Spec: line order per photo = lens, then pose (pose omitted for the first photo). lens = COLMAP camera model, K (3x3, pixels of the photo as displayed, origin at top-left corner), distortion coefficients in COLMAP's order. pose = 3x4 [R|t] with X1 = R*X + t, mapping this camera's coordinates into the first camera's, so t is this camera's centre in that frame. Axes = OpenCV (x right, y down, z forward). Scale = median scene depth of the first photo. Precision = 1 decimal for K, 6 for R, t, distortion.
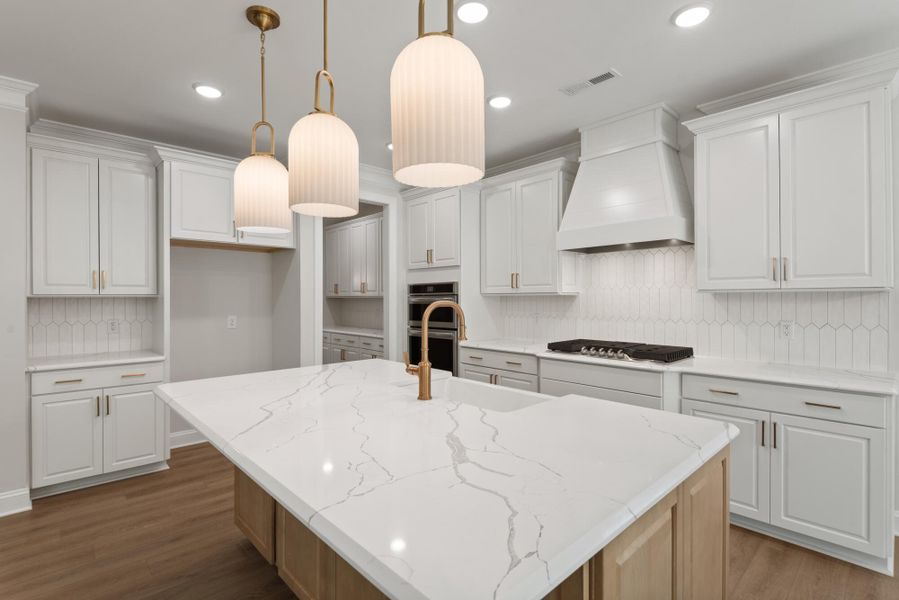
lens RADIAL K [[432.2, 0, 442.0], [0, 432.2, 297.3], [0, 0, 1]] dist [0.009151, -0.002032]
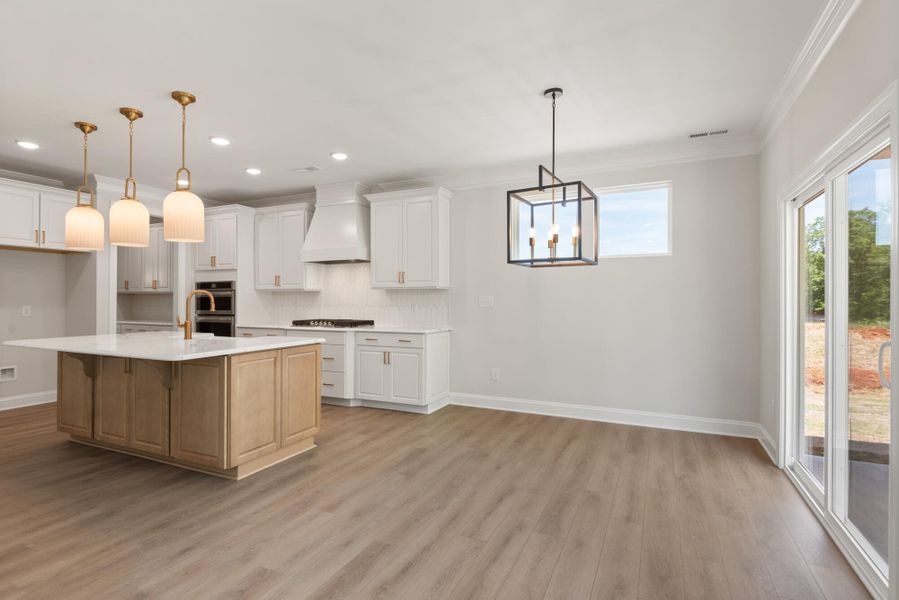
lens RADIAL K [[448.8, 0, 459.1], [0, 448.8, 294.4], [0, 0, 1]] dist [-0.003902, -0.003773]
pose [[0.916479, 0.005472, 0.400046, 0.147721], [-0.001773, 0.999952, -0.009616, 0.024808], [-0.400080, 0.008104, 0.916444, -0.741236]]
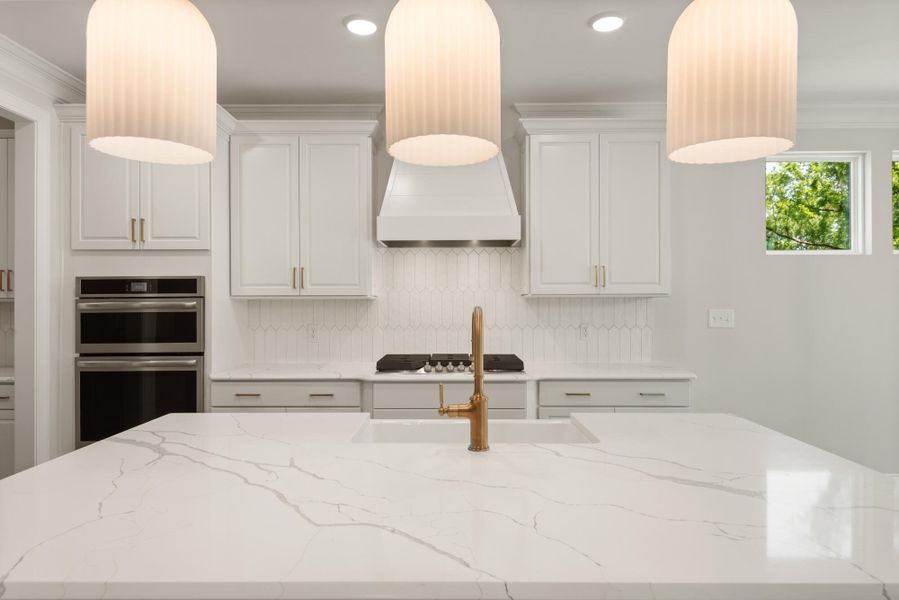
lens RADIAL K [[566.9, 0, 454.0], [0, 566.9, 299.9], [0, 0, 1]] dist [0.049564, -0.005671]
pose [[0.683519, 0.003745, 0.729923, -0.389842], [-0.001887, 0.999993, -0.003364, 0.000163], [-0.729930, 0.000922, 0.683521, 0.215557]]
